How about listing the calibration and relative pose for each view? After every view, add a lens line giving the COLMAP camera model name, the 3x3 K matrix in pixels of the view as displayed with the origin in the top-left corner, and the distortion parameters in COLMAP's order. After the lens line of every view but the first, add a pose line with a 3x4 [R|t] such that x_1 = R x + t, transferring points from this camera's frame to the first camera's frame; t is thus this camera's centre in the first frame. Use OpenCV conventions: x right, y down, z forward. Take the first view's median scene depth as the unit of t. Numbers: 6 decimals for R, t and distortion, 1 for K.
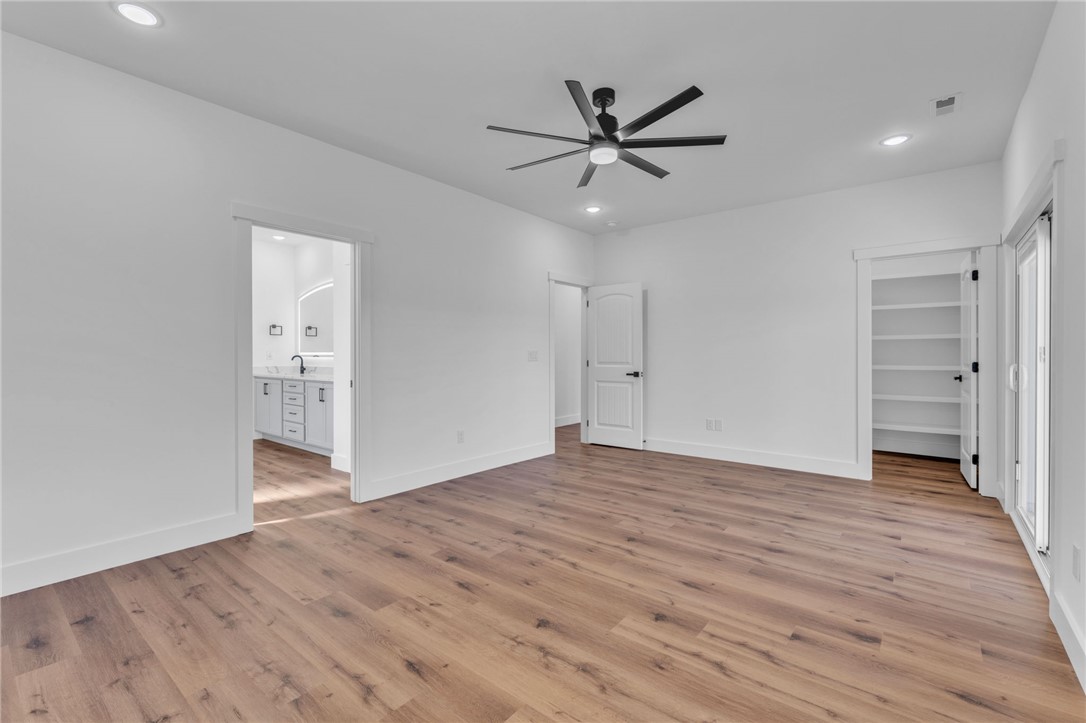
lens RADIAL K [[480.3, 0, 543.0], [0, 480.3, 361.5], [0, 0, 1]] dist [0.000313, 0.000094]
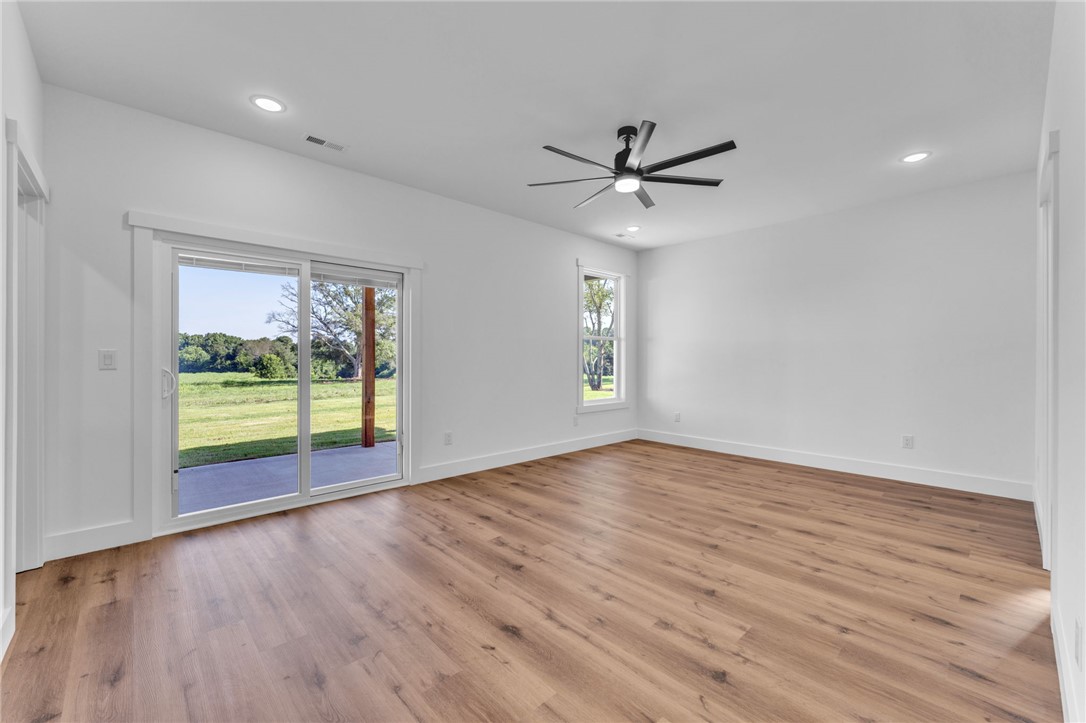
lens RADIAL K [[442.3, 0, 546.7], [0, 442.3, 356.9], [0, 0, 1]] dist [-0.000255, -0.000028]
pose [[-0.992282, -0.002565, 0.123978, 0.185349], [-0.001031, 0.999922, 0.012437, -0.031148], [-0.124000, 0.012213, -0.992207, 2.074837]]
